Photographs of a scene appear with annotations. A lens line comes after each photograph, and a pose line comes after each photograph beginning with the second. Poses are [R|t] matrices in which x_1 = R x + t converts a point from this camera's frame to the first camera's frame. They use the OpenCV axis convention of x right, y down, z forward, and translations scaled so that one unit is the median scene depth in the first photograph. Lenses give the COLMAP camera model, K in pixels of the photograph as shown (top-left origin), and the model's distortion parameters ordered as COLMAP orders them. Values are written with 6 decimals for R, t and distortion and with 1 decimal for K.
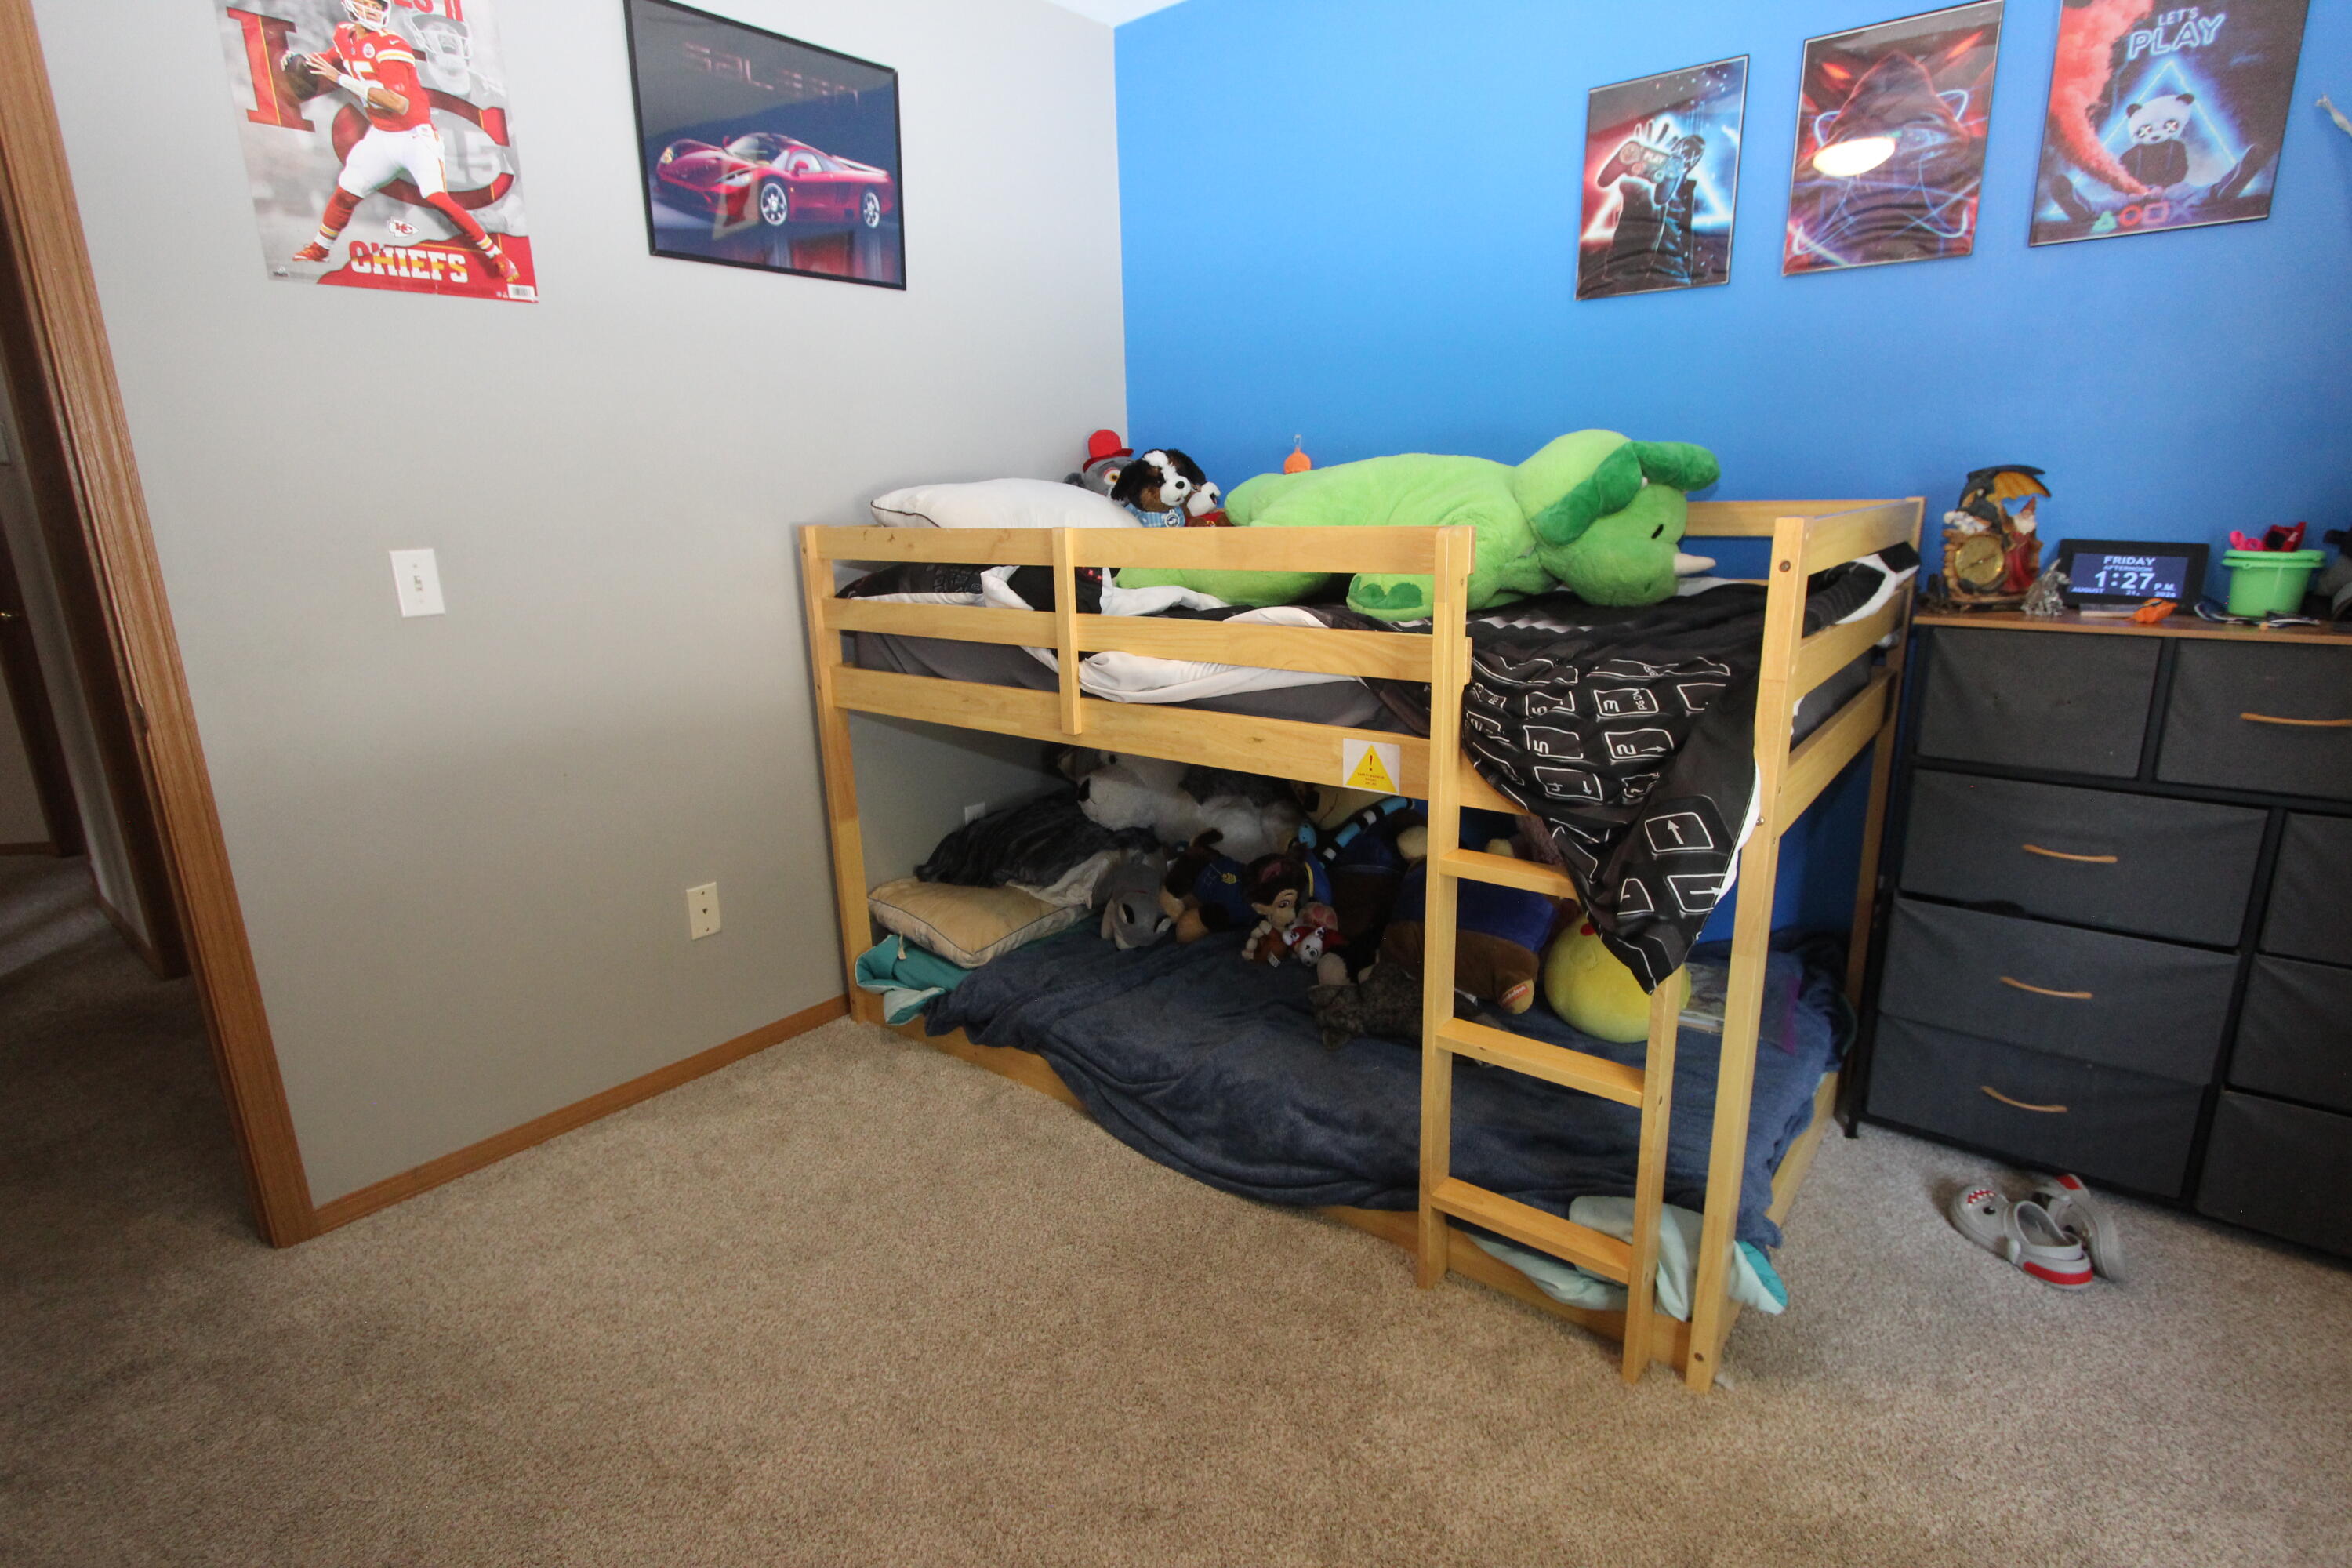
lens RADIAL K [[1143.6, 0, 1162.3], [0, 1143.6, 774.9], [0, 0, 1]] dist [-0.004961, -0.000567]
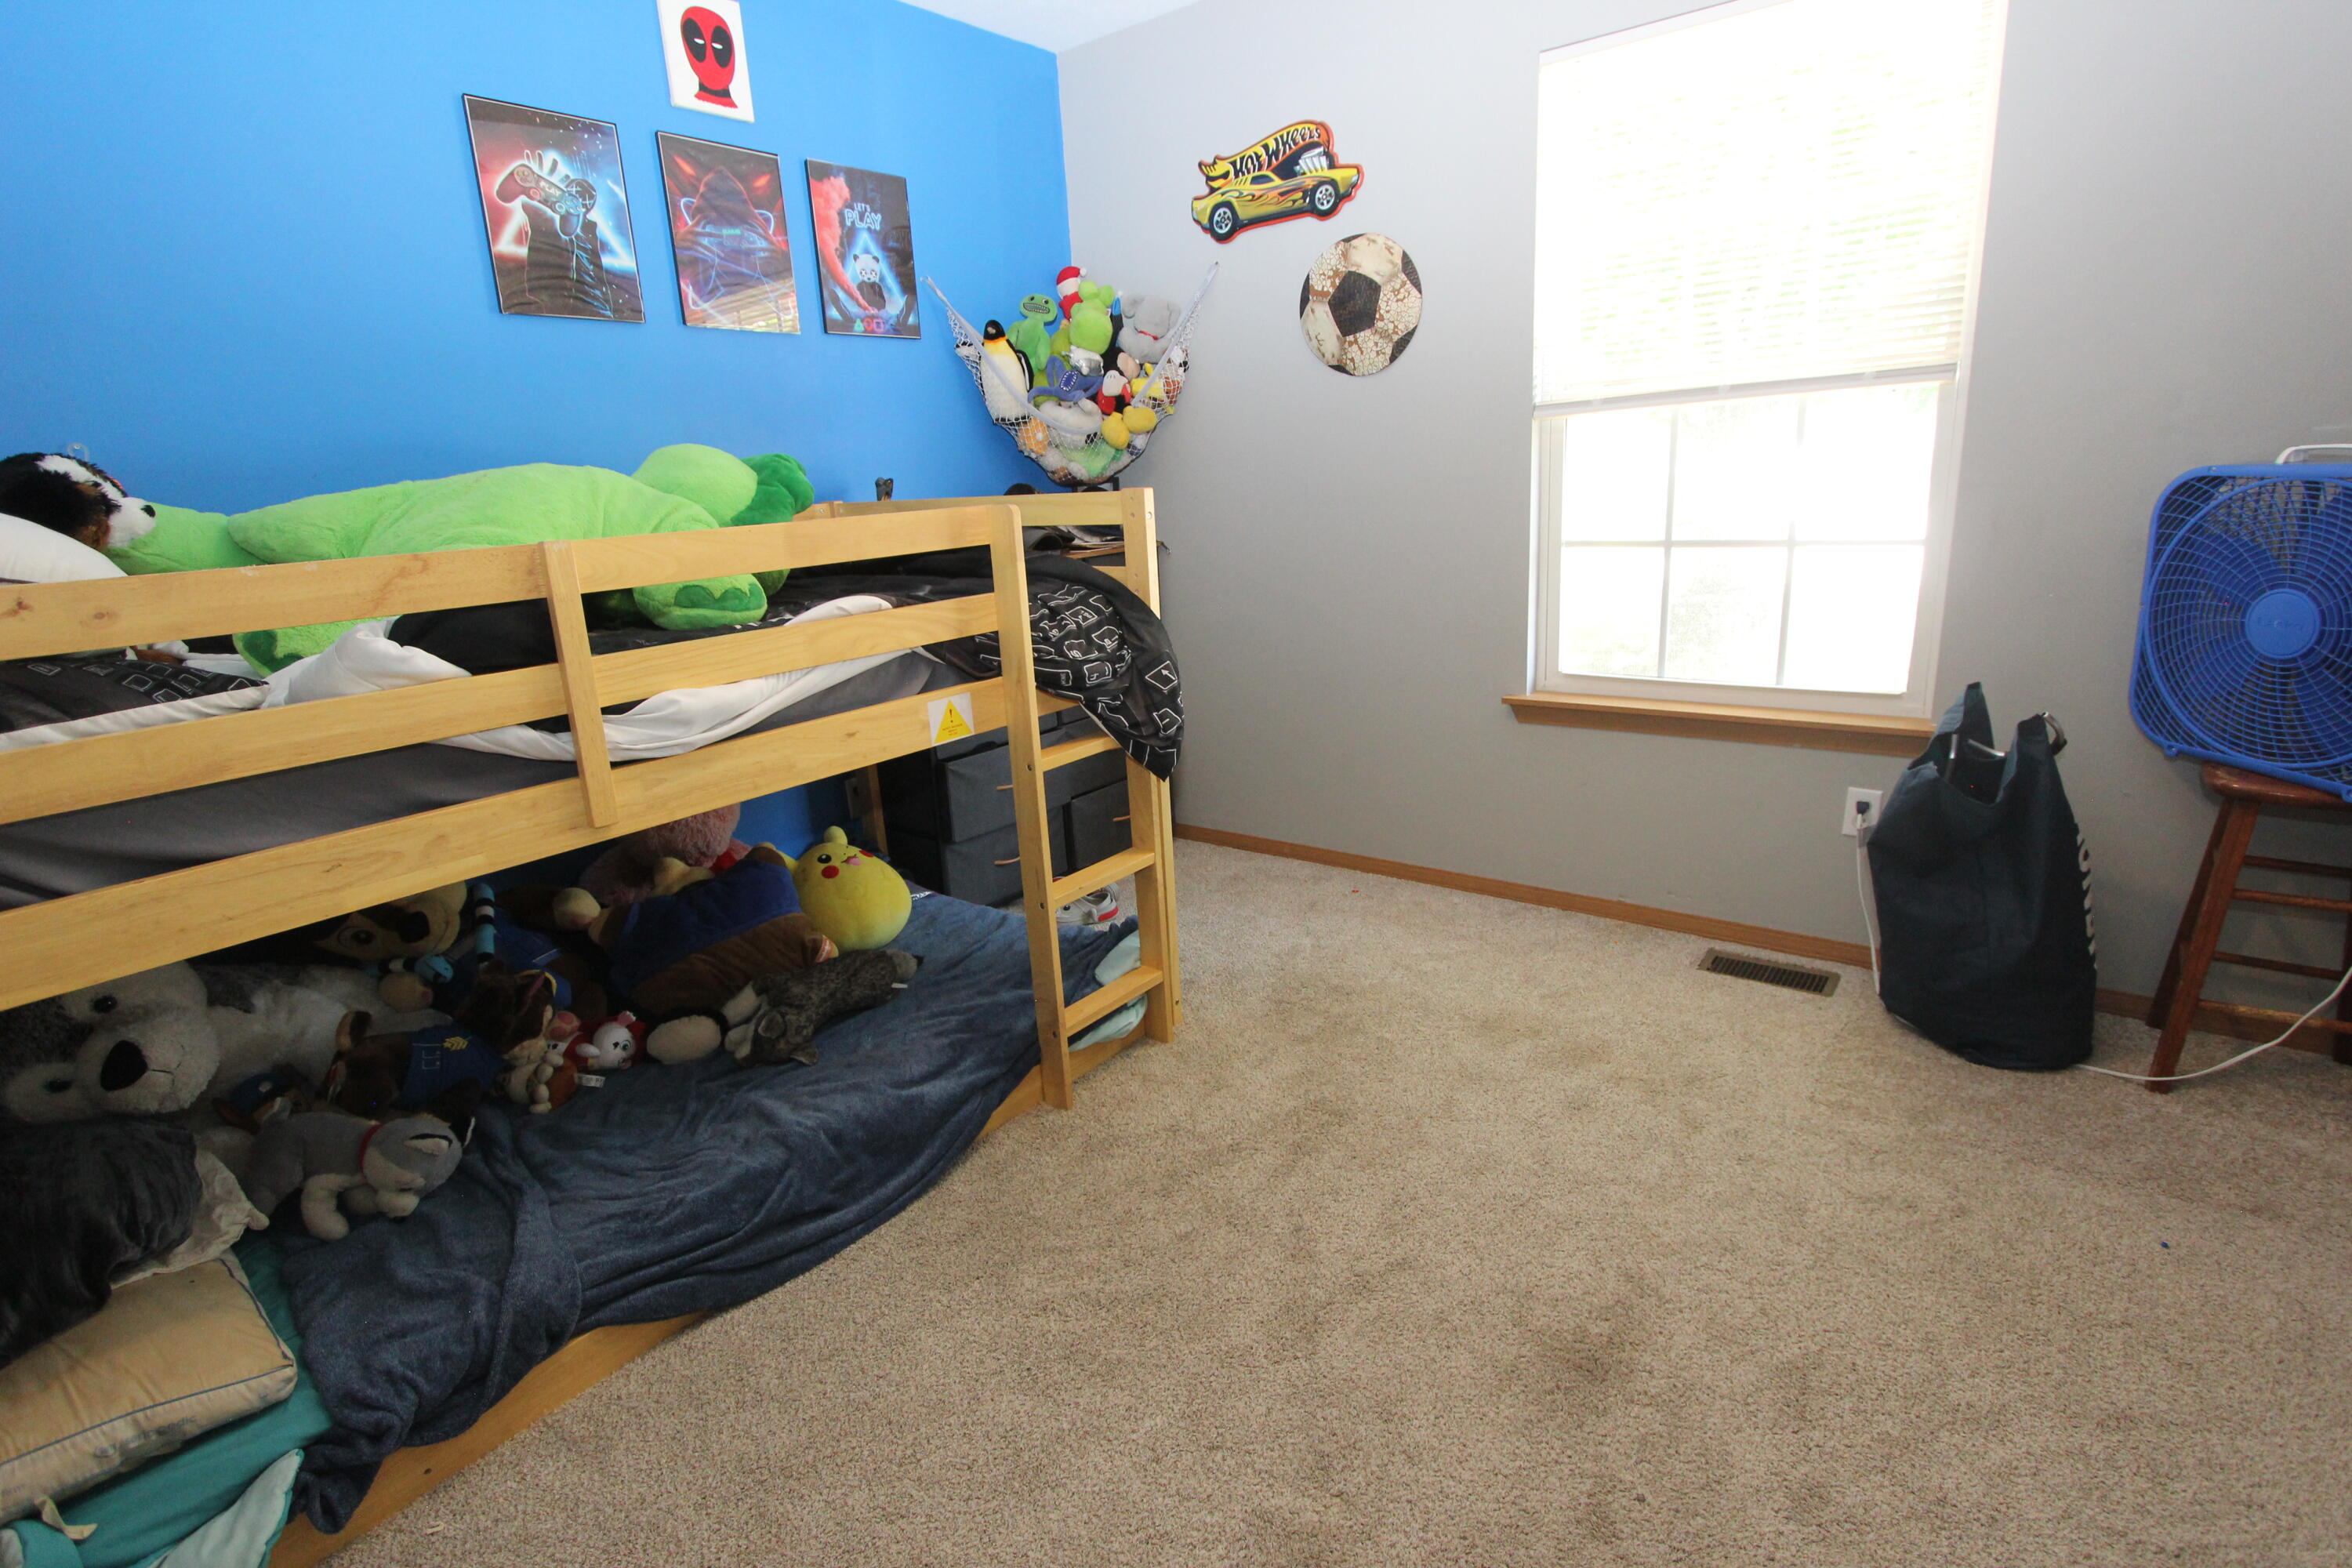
lens RADIAL K [[1143.6, 0, 1162.3], [0, 1143.6, 774.9], [0, 0, 1]] dist [-0.004961, -0.000567]
pose [[-0.008345, -0.232781, 0.972493, -0.774765], [0.296349, 0.928262, 0.224737, -0.122965], [-0.955043, 0.290073, 0.061238, 0.609077]]
